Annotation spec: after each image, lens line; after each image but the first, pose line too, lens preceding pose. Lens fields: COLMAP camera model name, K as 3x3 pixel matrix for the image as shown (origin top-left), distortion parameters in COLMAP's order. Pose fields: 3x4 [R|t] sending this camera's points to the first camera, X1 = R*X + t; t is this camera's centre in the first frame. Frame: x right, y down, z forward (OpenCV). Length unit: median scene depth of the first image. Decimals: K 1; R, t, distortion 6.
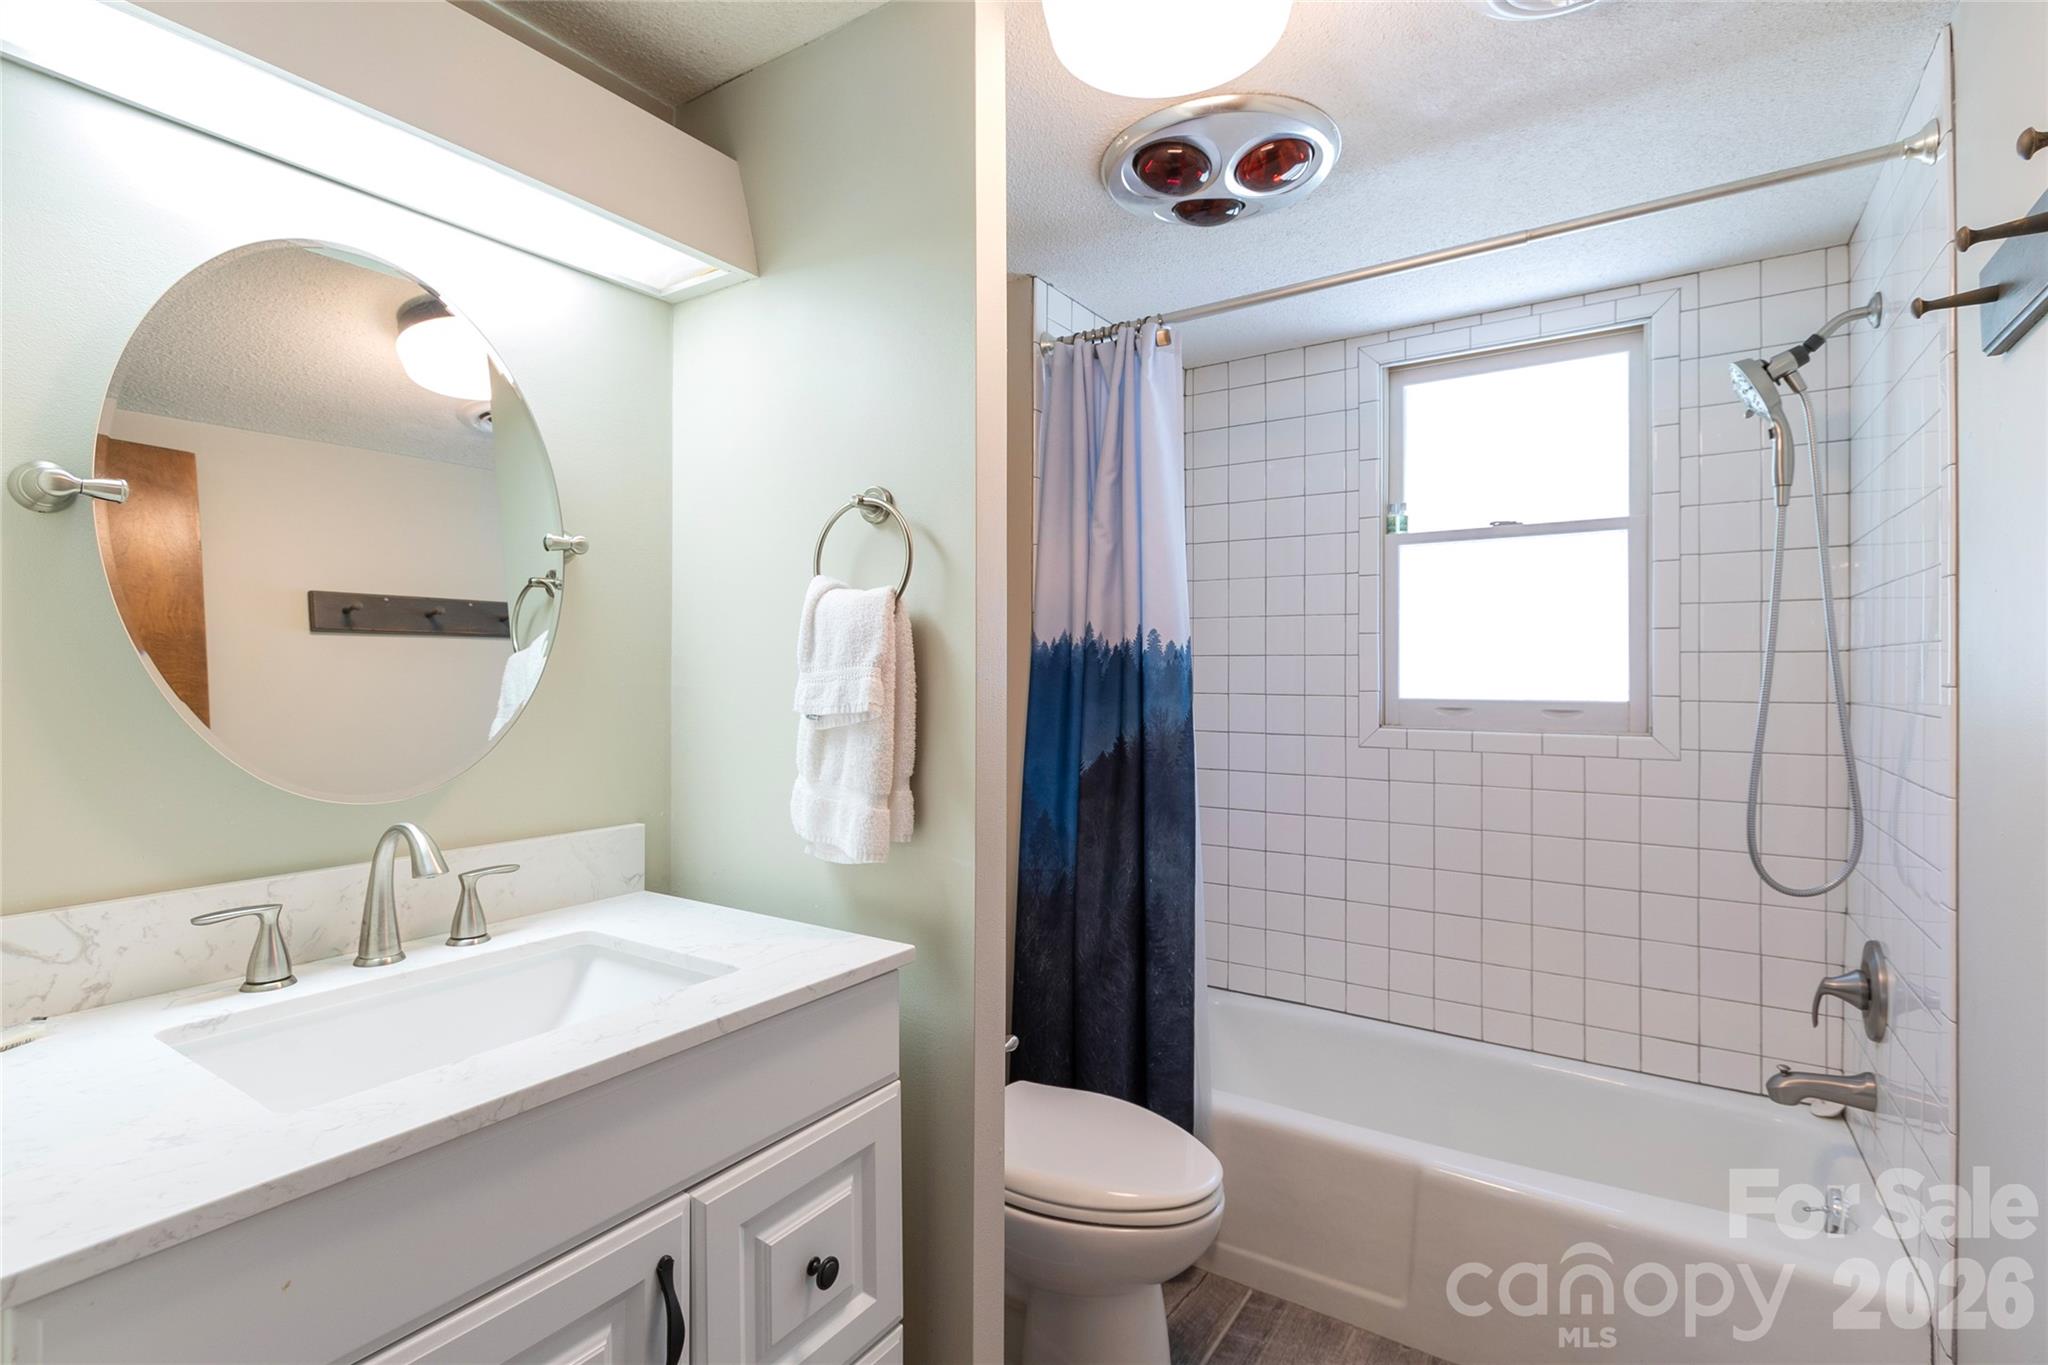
lens RADIAL K [[950.6, 0, 1022.5], [0, 950.6, 665.1], [0, 0, 1]] dist [-0.000453, -0.000613]
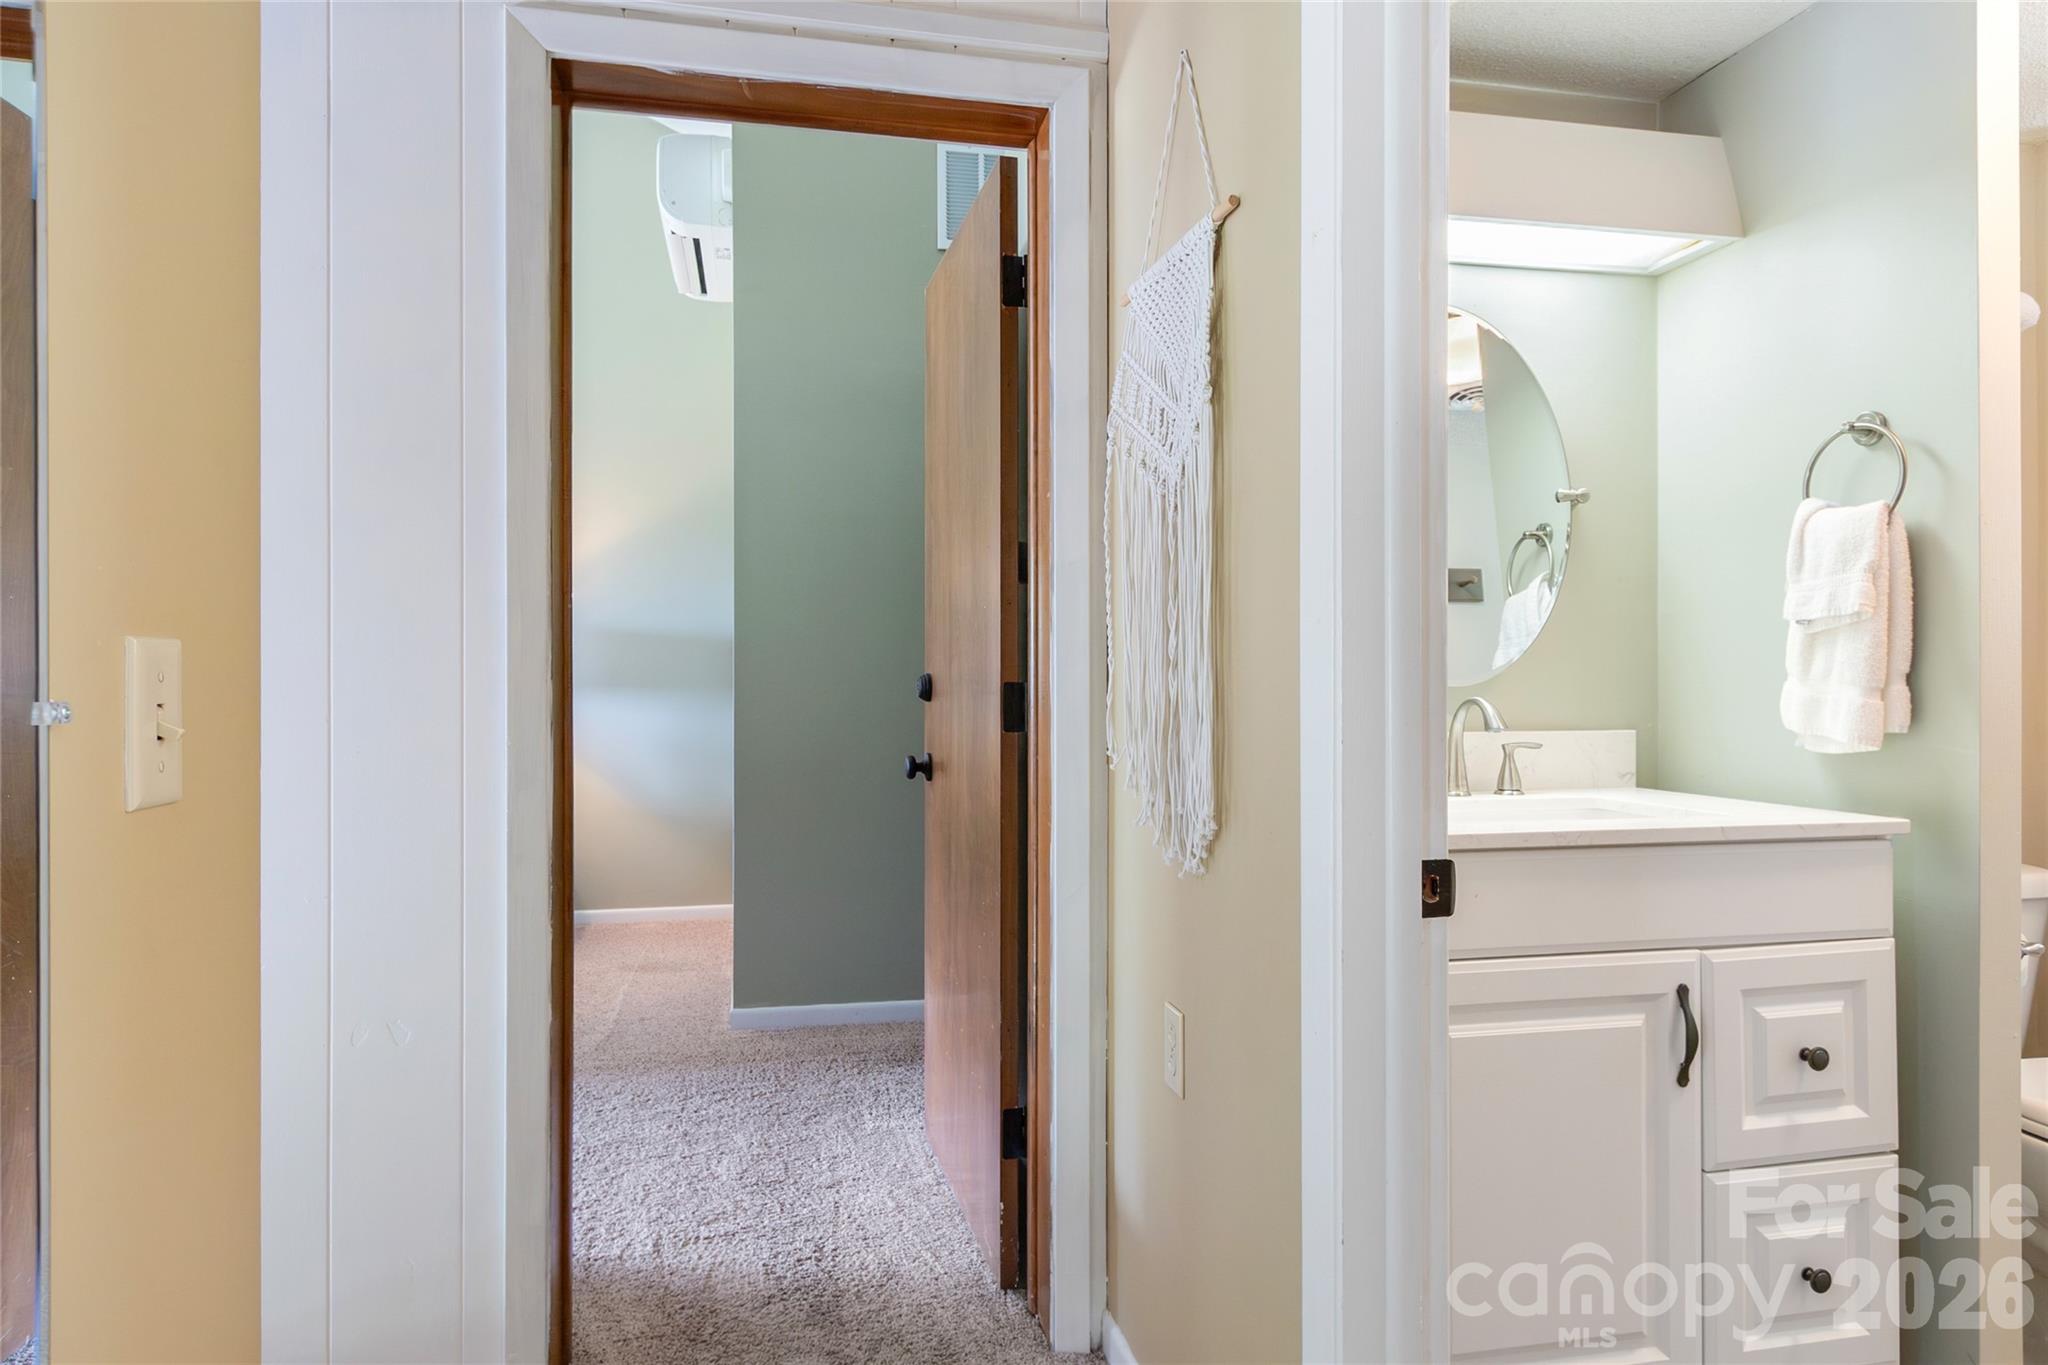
lens RADIAL K [[1223.2, 0, 1017.6], [0, 1223.2, 668.8], [0, 0, 1]] dist [0.001777, -0.000722]
pose [[0.704778, -0.004919, -0.709411, 0.160003], [0.003121, 0.999988, -0.003833, 0.114635], [0.709421, 0.000488, 0.704784, -0.716270]]
